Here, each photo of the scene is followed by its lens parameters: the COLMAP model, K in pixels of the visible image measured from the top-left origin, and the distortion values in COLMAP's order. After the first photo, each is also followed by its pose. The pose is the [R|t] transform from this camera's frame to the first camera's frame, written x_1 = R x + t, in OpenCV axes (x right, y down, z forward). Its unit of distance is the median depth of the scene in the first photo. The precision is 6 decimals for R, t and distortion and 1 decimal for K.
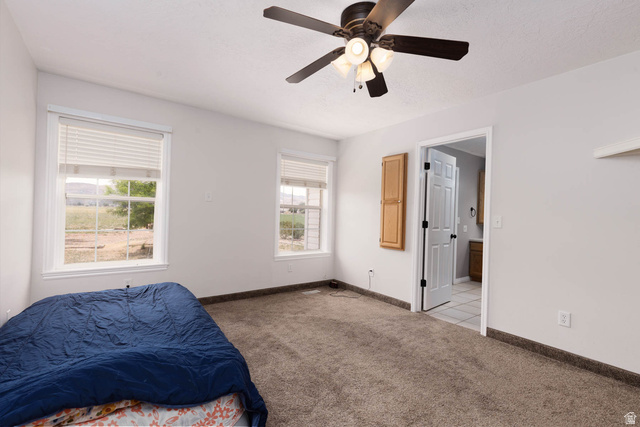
lens RADIAL K [[294.3, 0, 316.7], [0, 294.3, 212.4], [0, 0, 1]] dist [0.014009, 0.000363]
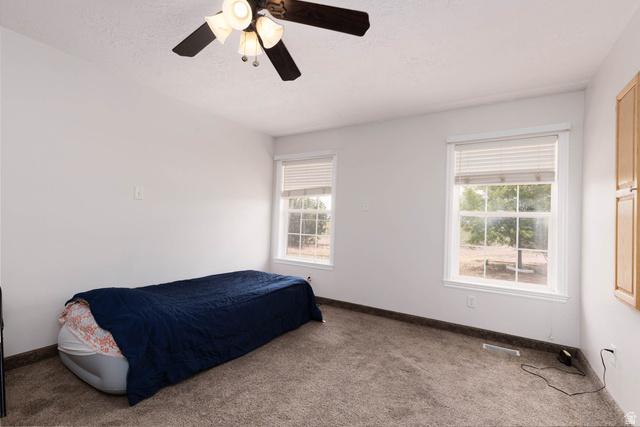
lens RADIAL K [[294.3, 0, 318.1], [0, 294.3, 215.4], [0, 0, 1]] dist [0.014009, 0.000363]
pose [[0.362525, -0.021826, -0.931718, 0.516003], [-0.007166, 0.999631, -0.026205, 0.005318], [0.931947, 0.016177, 0.362235, 0.471632]]
